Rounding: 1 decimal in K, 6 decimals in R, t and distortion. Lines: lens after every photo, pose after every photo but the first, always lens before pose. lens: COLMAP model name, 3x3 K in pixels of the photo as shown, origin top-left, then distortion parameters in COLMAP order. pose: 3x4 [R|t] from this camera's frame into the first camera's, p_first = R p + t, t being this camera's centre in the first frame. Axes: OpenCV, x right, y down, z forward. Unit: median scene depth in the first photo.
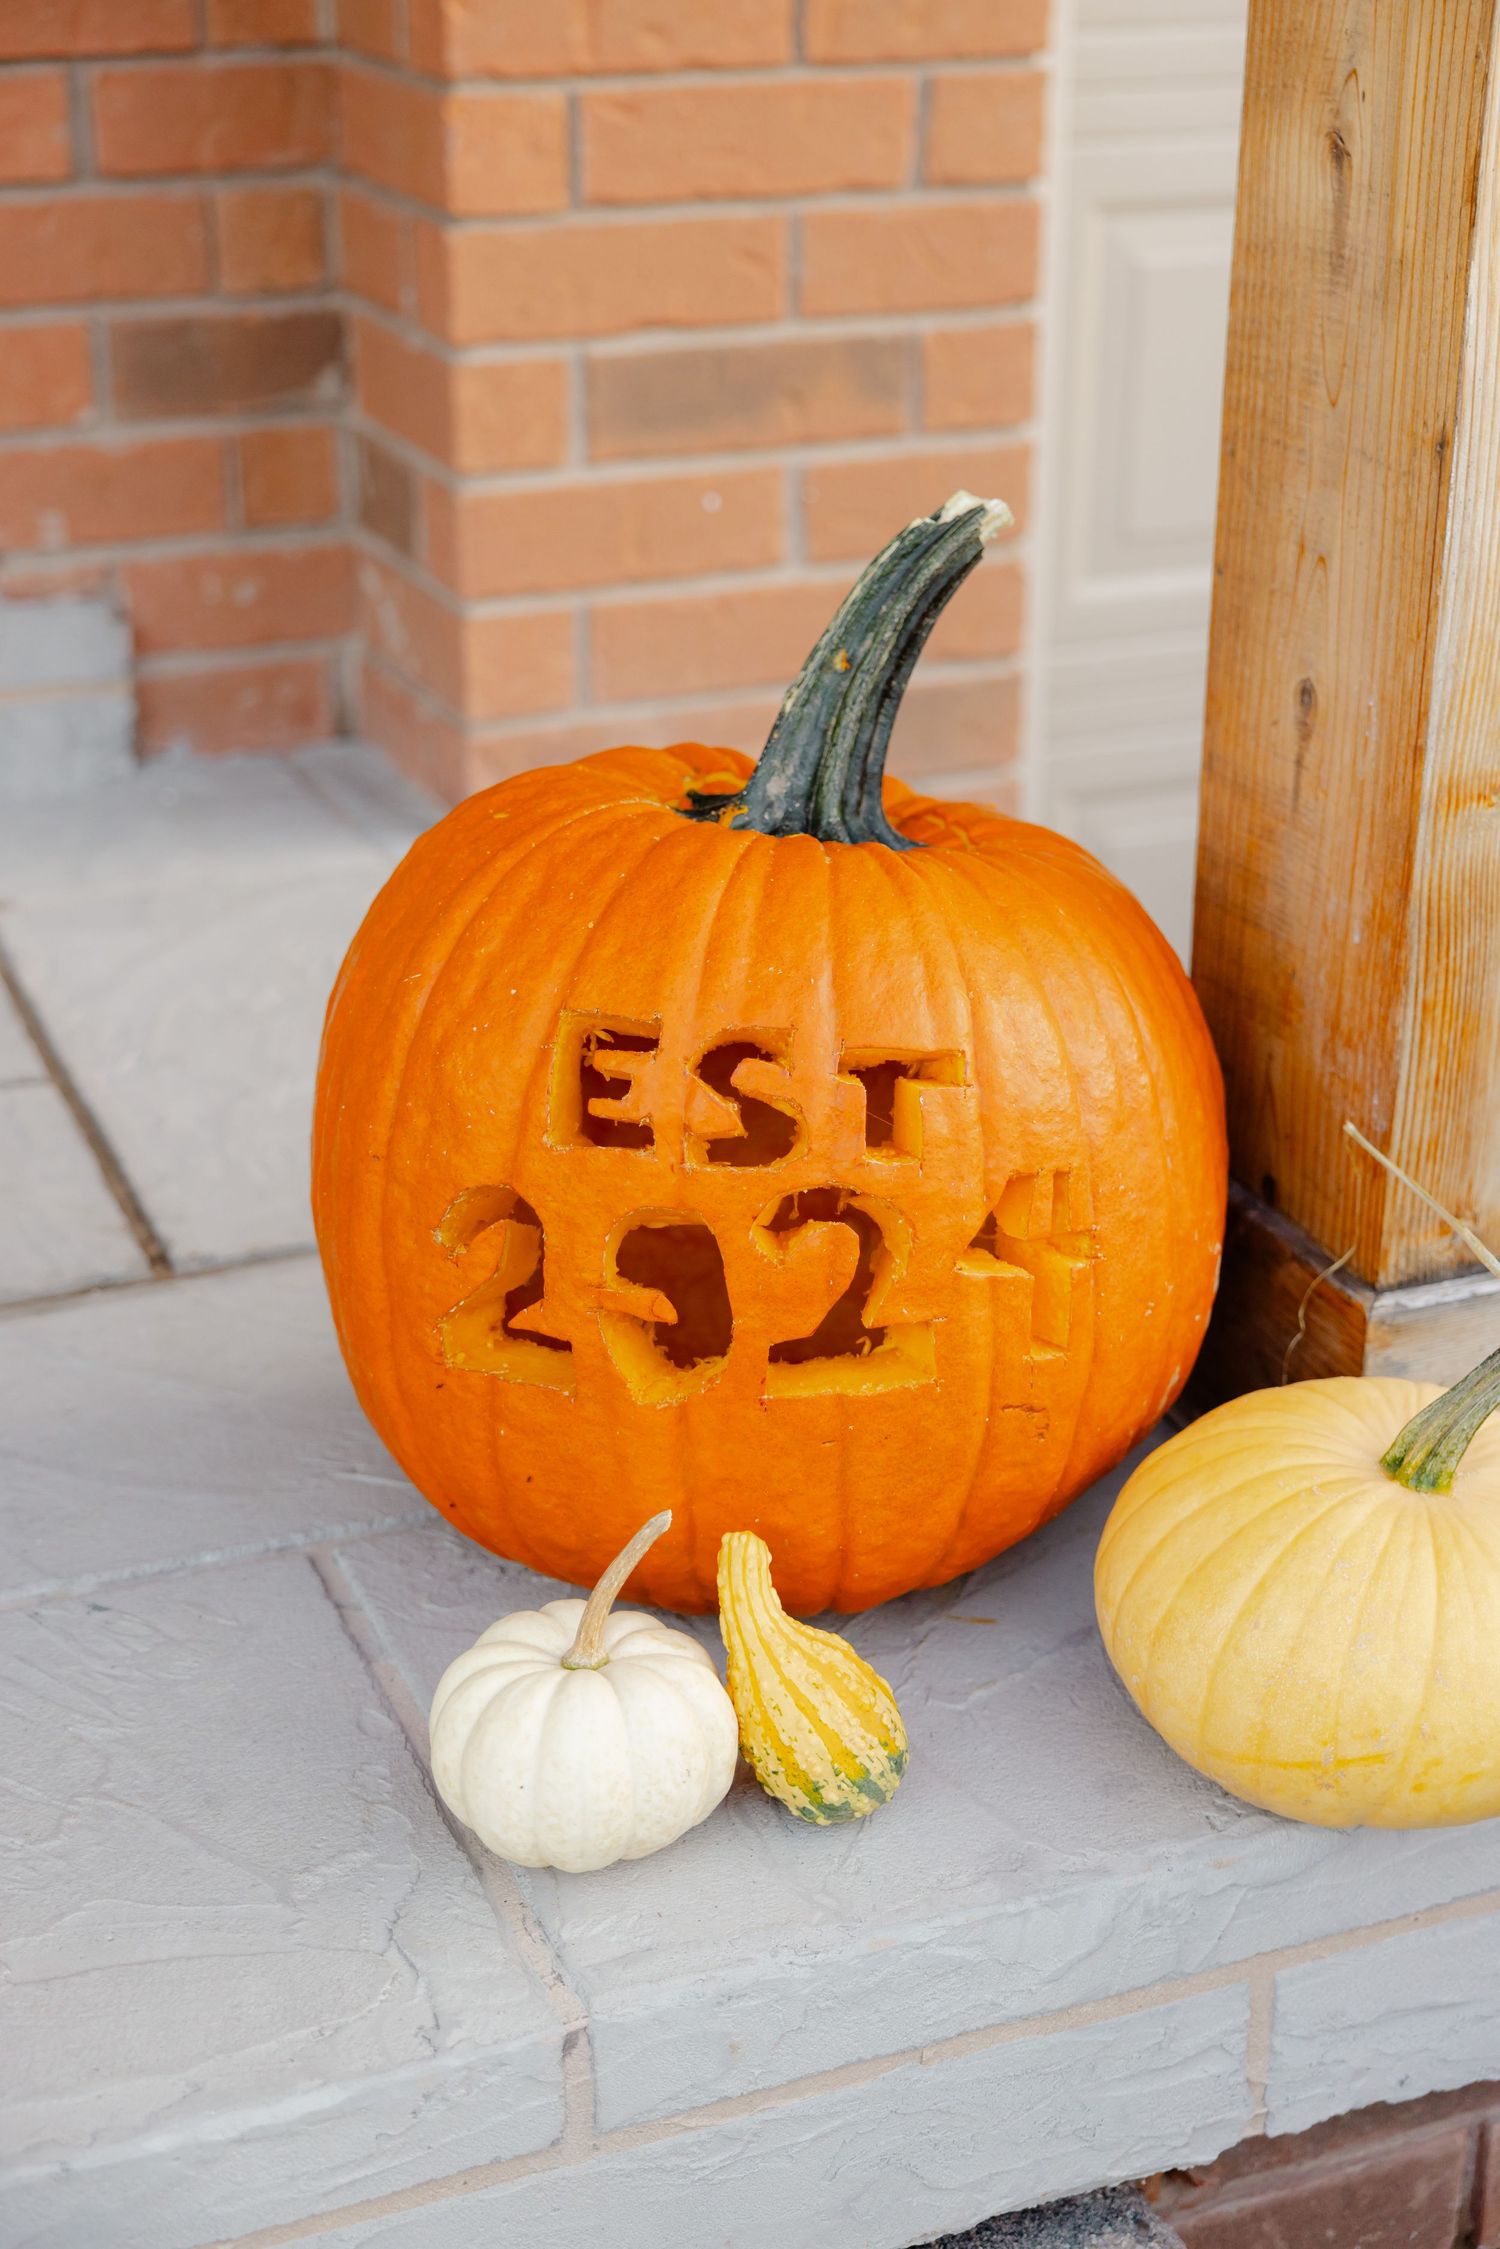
lens RADIAL K [[3065.9, 0, 742.5], [0, 3065.9, 1130.8], [0, 0, 1]] dist [0.024028, 0.026778]
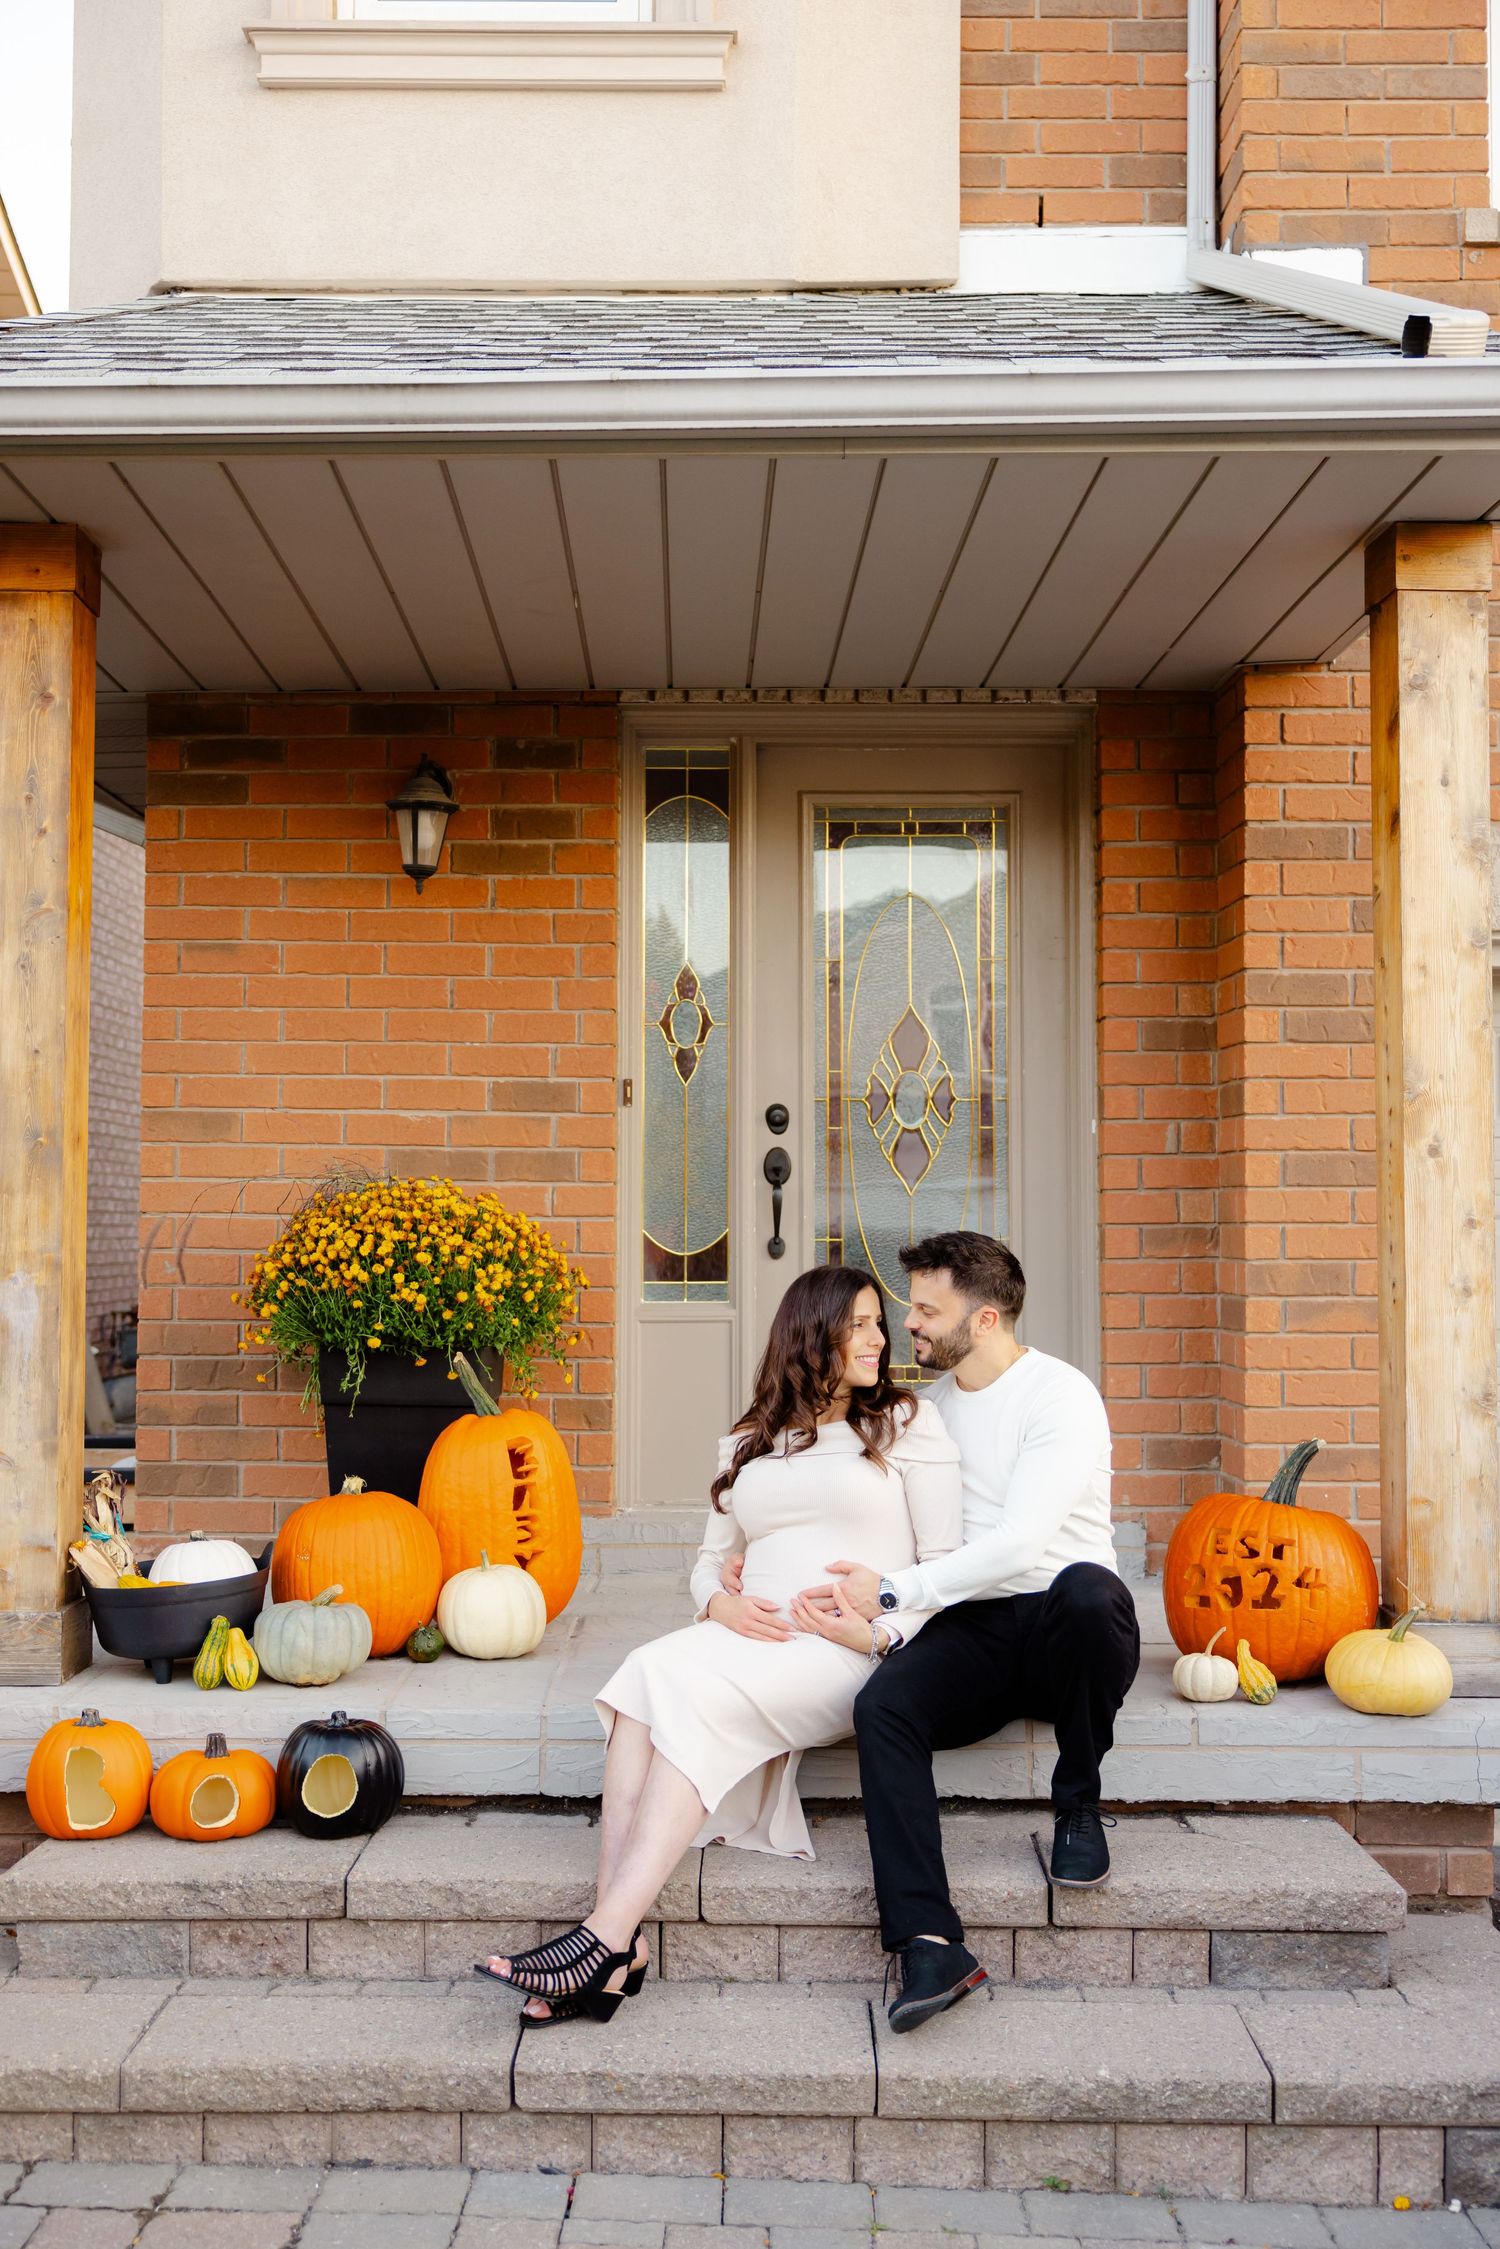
lens RADIAL K [[2269.9, 0, 741.5], [0, 2269.9, 1122.3], [0, 0, 1]] dist [-0.000478, 0.002200]
pose [[0.920767, -0.018361, -0.389682, 0.646390], [-0.163044, 0.889357, -0.427155, 1.013908], [0.354409, 0.456846, 0.815896, -2.414873]]
